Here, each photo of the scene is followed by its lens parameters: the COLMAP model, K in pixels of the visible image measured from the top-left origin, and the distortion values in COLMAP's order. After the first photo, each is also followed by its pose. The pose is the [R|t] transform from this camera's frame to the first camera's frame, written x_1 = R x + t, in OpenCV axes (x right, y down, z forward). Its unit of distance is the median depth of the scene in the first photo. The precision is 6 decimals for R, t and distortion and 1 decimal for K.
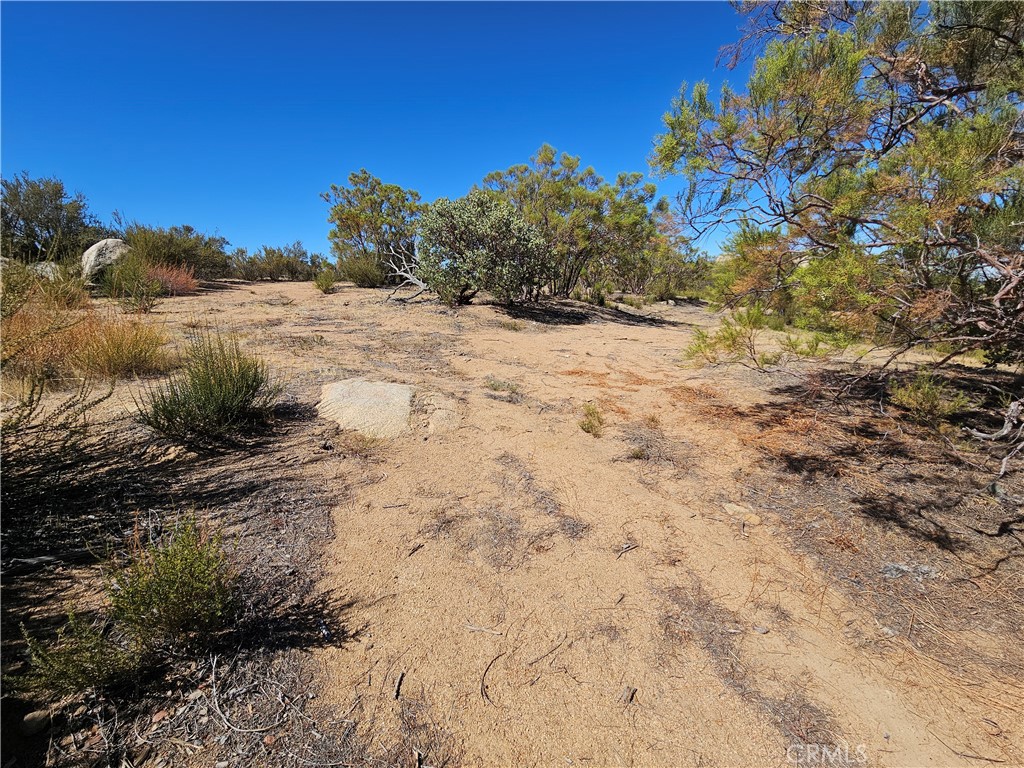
lens RADIAL K [[420.5, 0, 512.0], [0, 420.5, 384.0], [0, 0, 1]] dist [-0.001482, 0.000929]
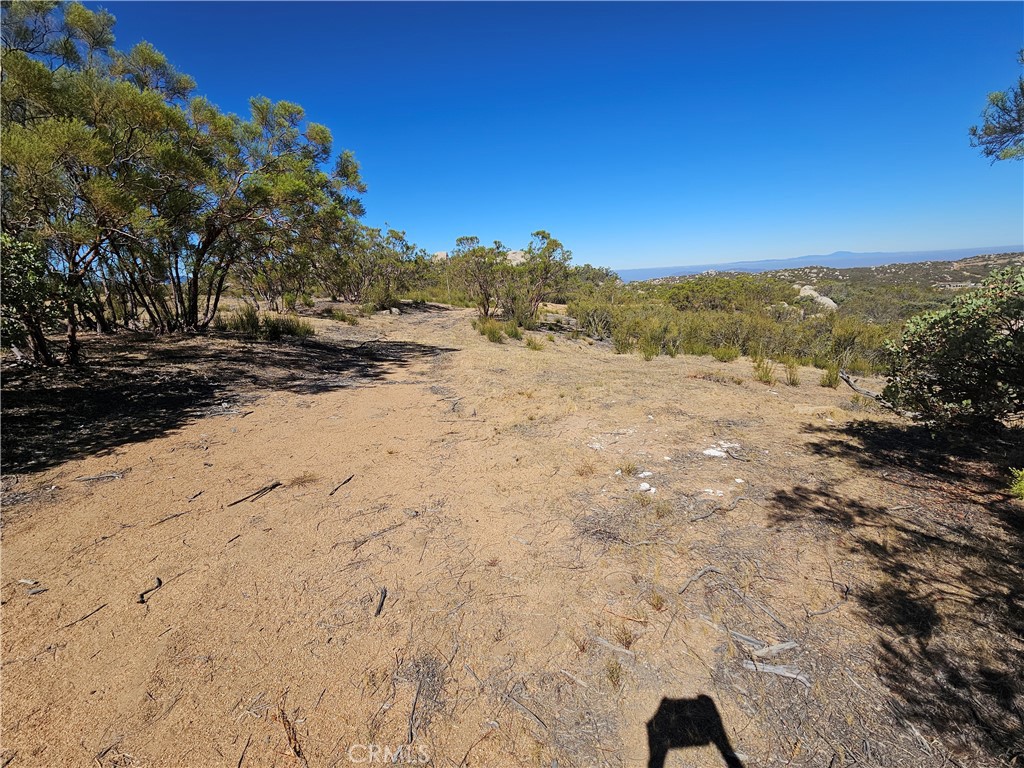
lens RADIAL K [[420.5, 0, 512.0], [0, 420.5, 384.0], [0, 0, 1]] dist [-0.001482, 0.000929]
pose [[0.815017, -0.165647, 0.555256, 0.086119], [0.162462, 0.985157, 0.055432, -0.061963], [-0.556196, 0.045030, 0.829830, 0.200769]]
